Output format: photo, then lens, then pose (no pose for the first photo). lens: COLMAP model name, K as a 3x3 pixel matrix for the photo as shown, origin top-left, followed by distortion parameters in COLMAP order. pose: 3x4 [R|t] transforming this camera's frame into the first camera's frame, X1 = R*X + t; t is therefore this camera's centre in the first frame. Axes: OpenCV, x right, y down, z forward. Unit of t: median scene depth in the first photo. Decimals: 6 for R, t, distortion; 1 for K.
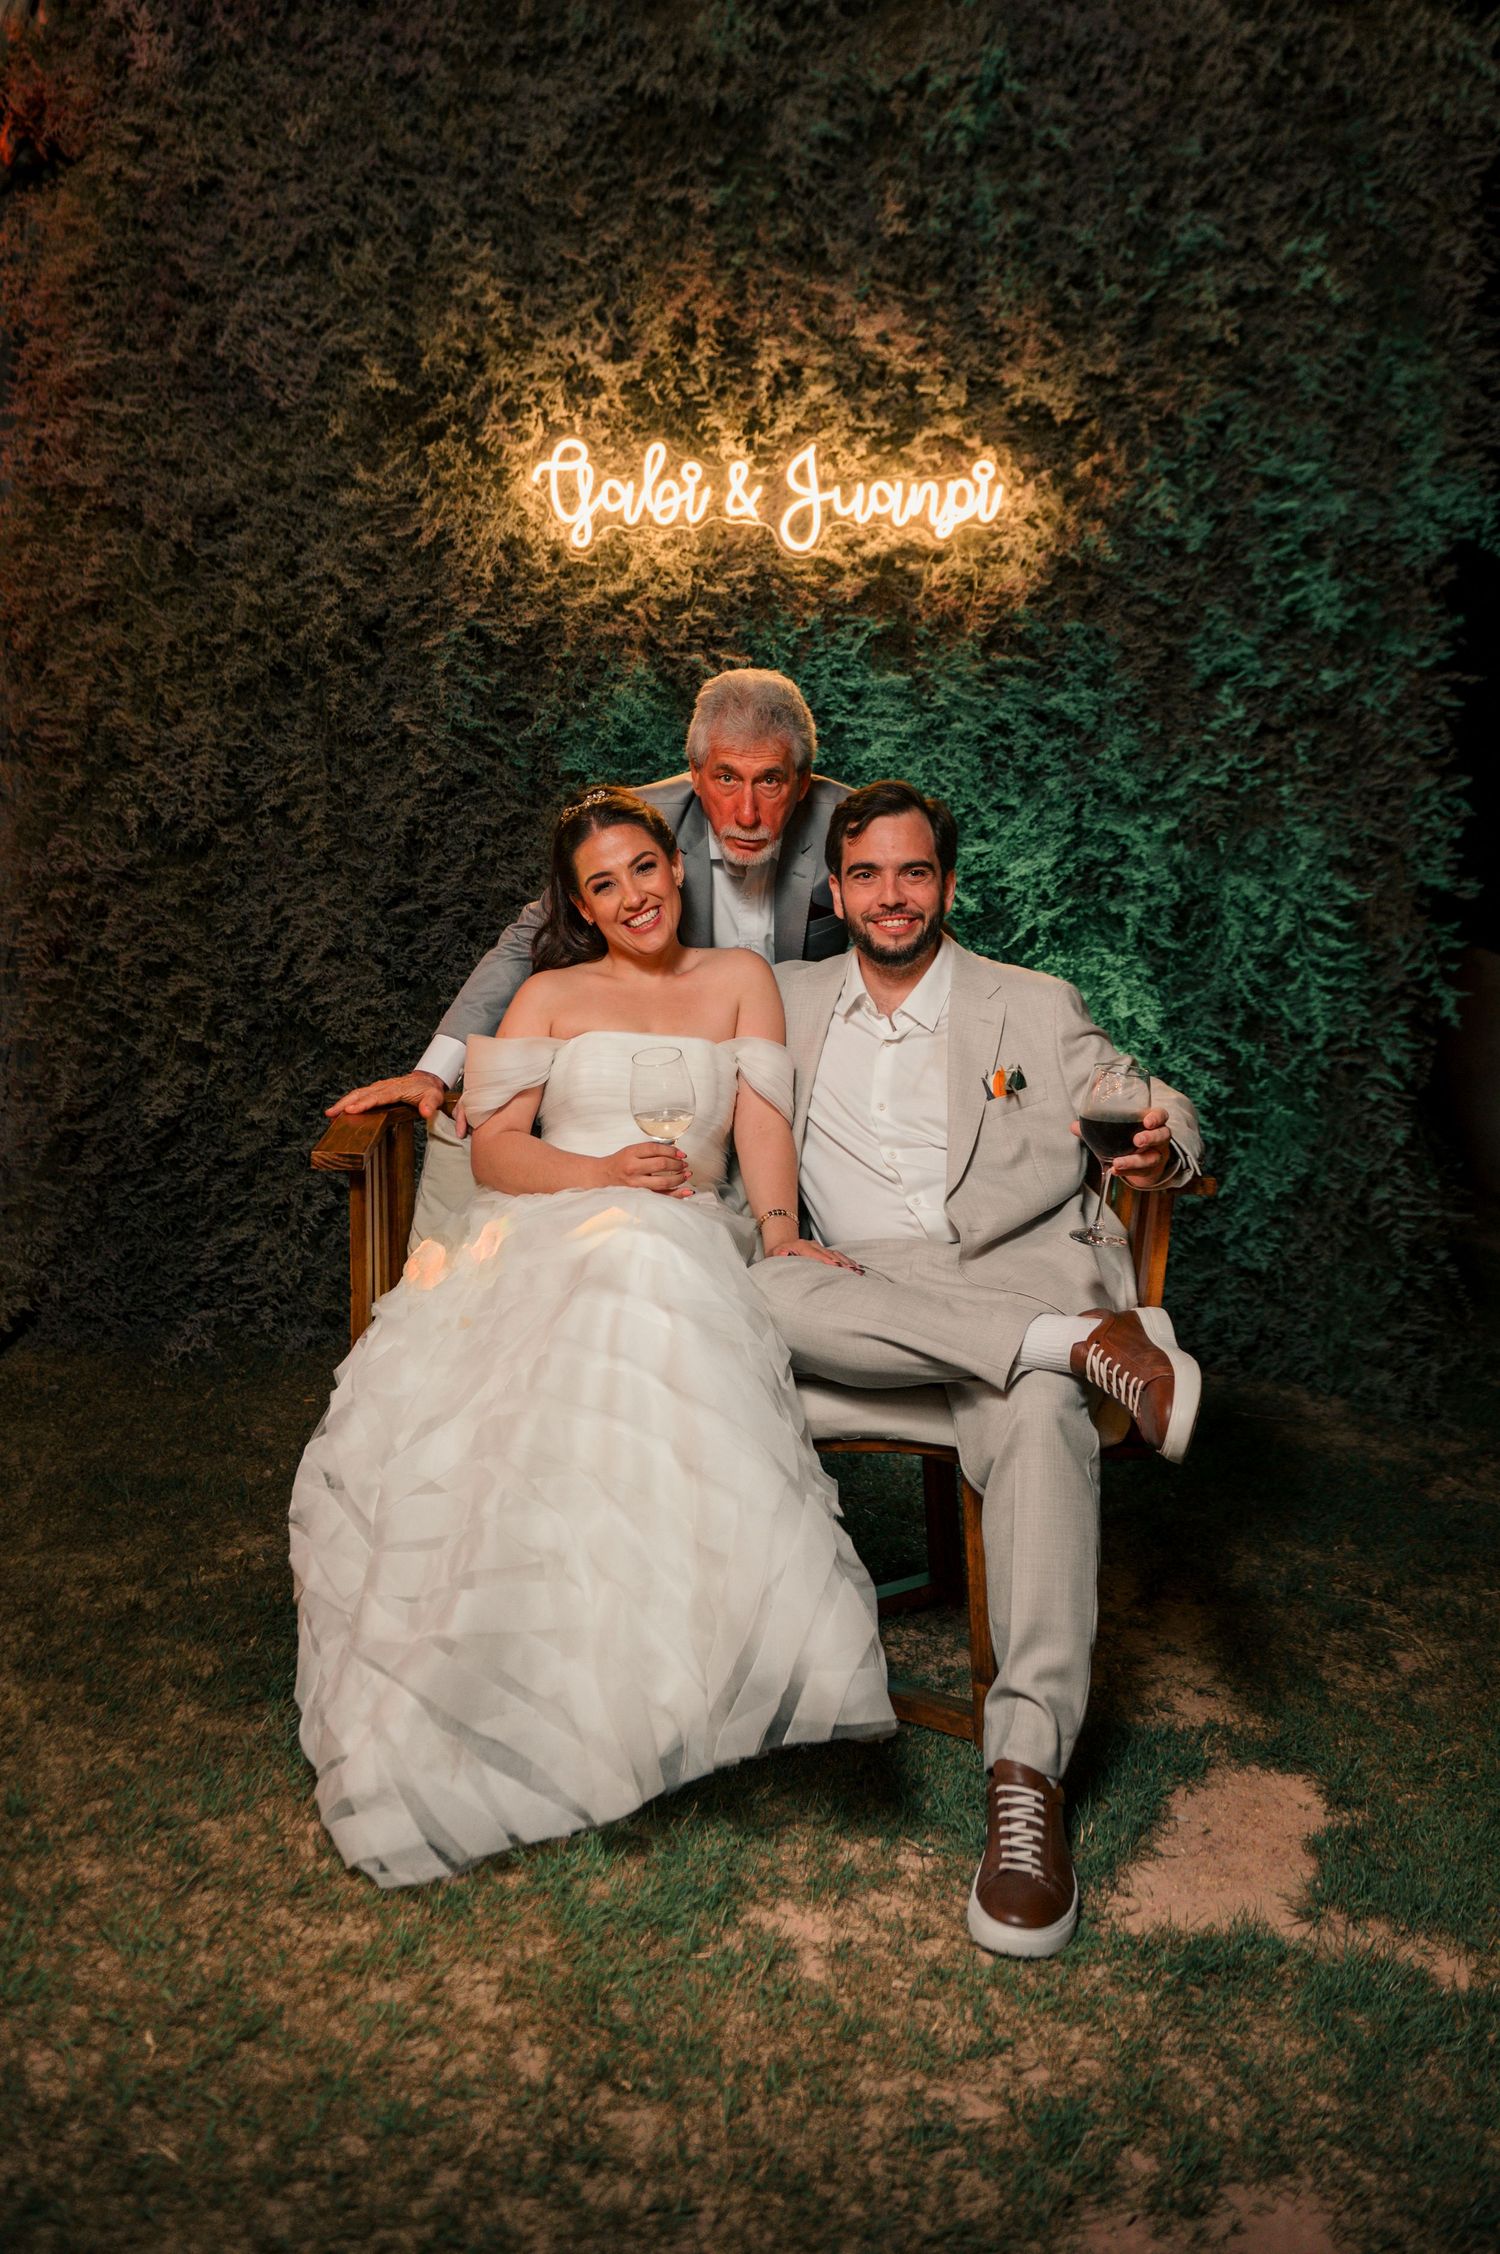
lens RADIAL K [[1911.8, 0, 744.7], [0, 1911.8, 853.2], [0, 0, 1]] dist [-0.006431, -0.008375]
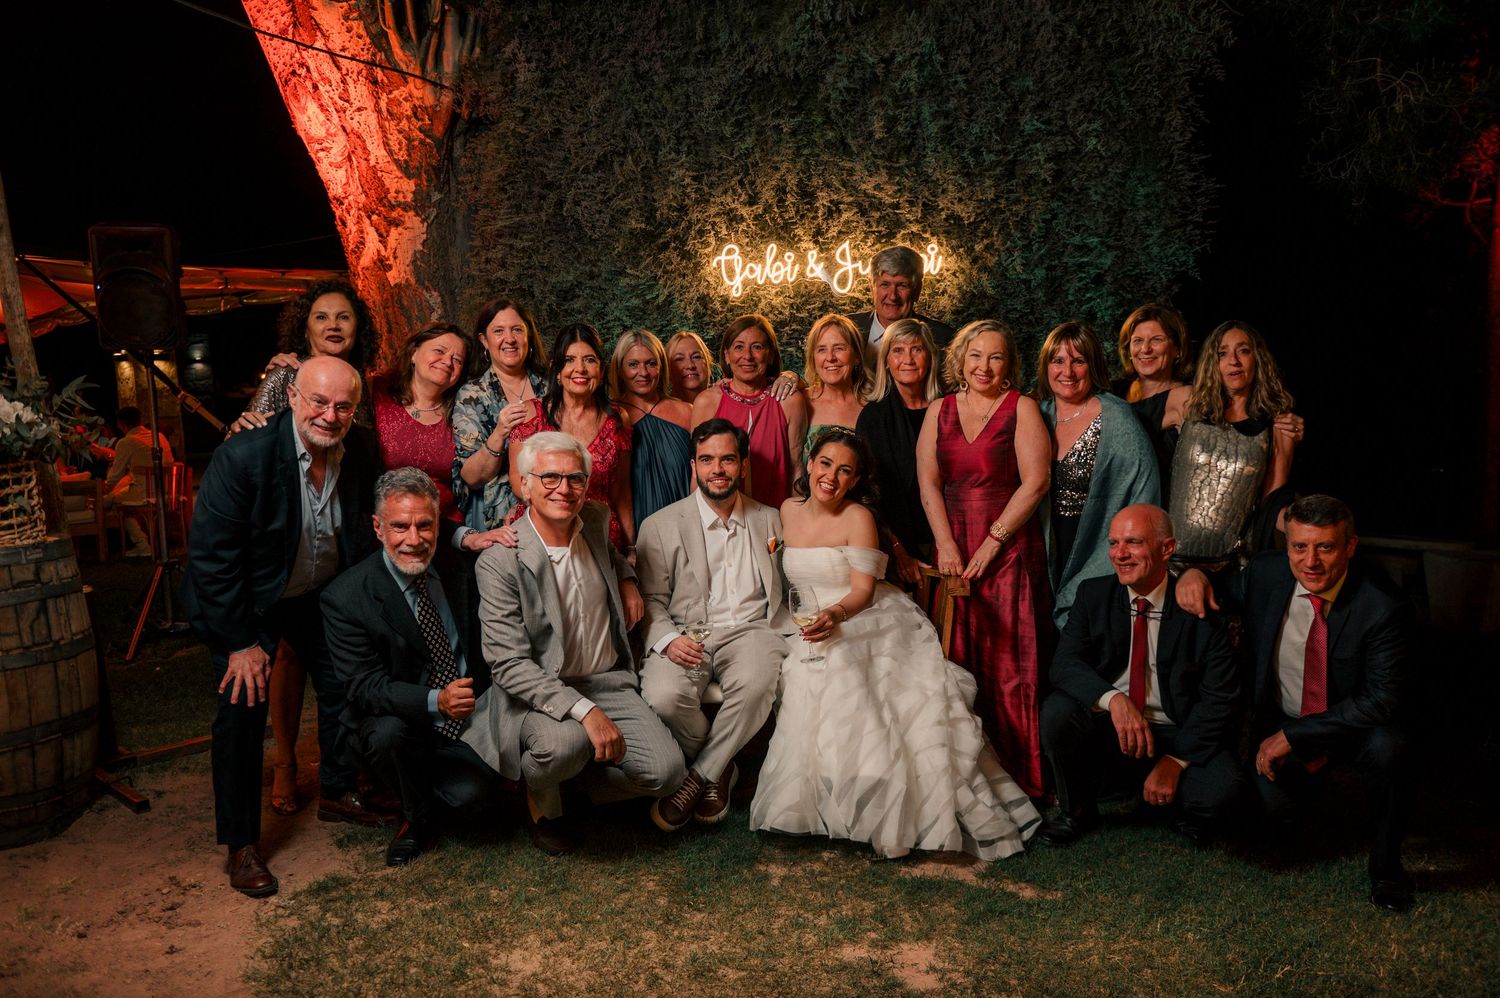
lens RADIAL K [[1155.3, 0, 774.4], [0, 1155.3, 521.7], [0, 0, 1]] dist [-0.003164, -0.003997]
pose [[0.989146, -0.017199, -0.145927, 0.135036], [0.030678, 0.995412, 0.090625, -0.028916], [0.143699, -0.094118, 0.985136, -0.260275]]
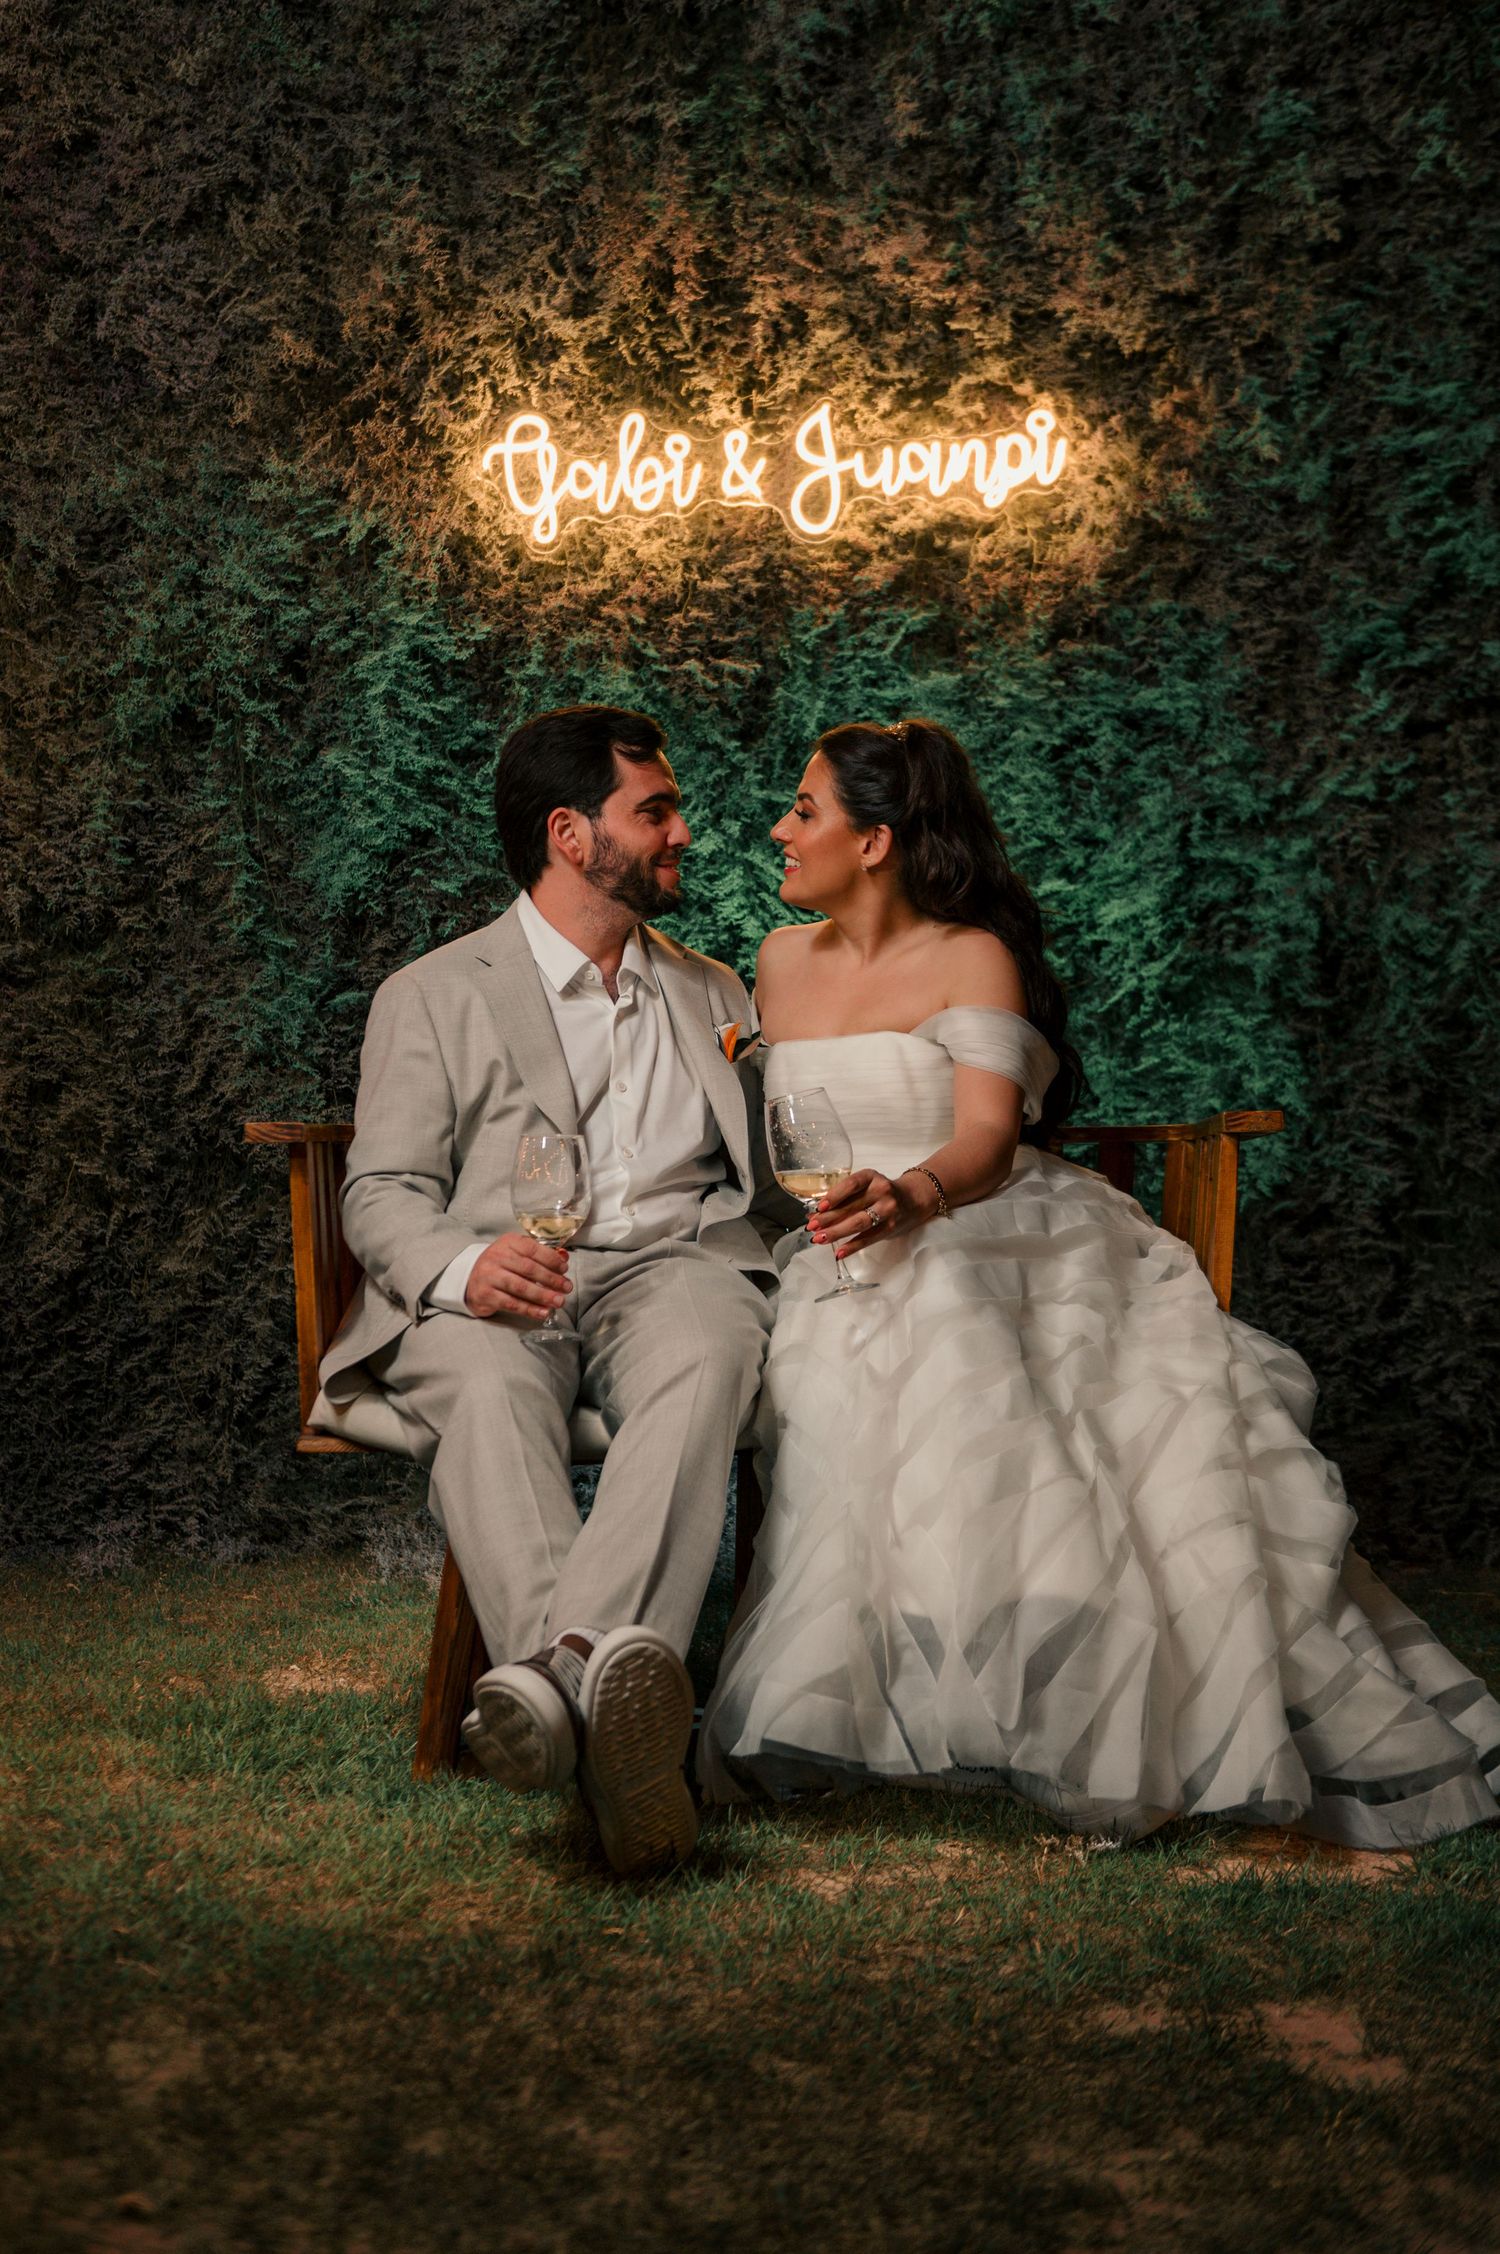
lens RADIAL K [[2926.1, 0, 643.1], [0, 2926.1, 966.1], [0, 0, 1]] dist [-0.012632, 0.023468]
pose [[0.996380, -0.050677, -0.068255, 0.031705], [0.044645, 0.995192, -0.087177, 0.128453], [0.072345, 0.083815, 0.993852, -0.216610]]
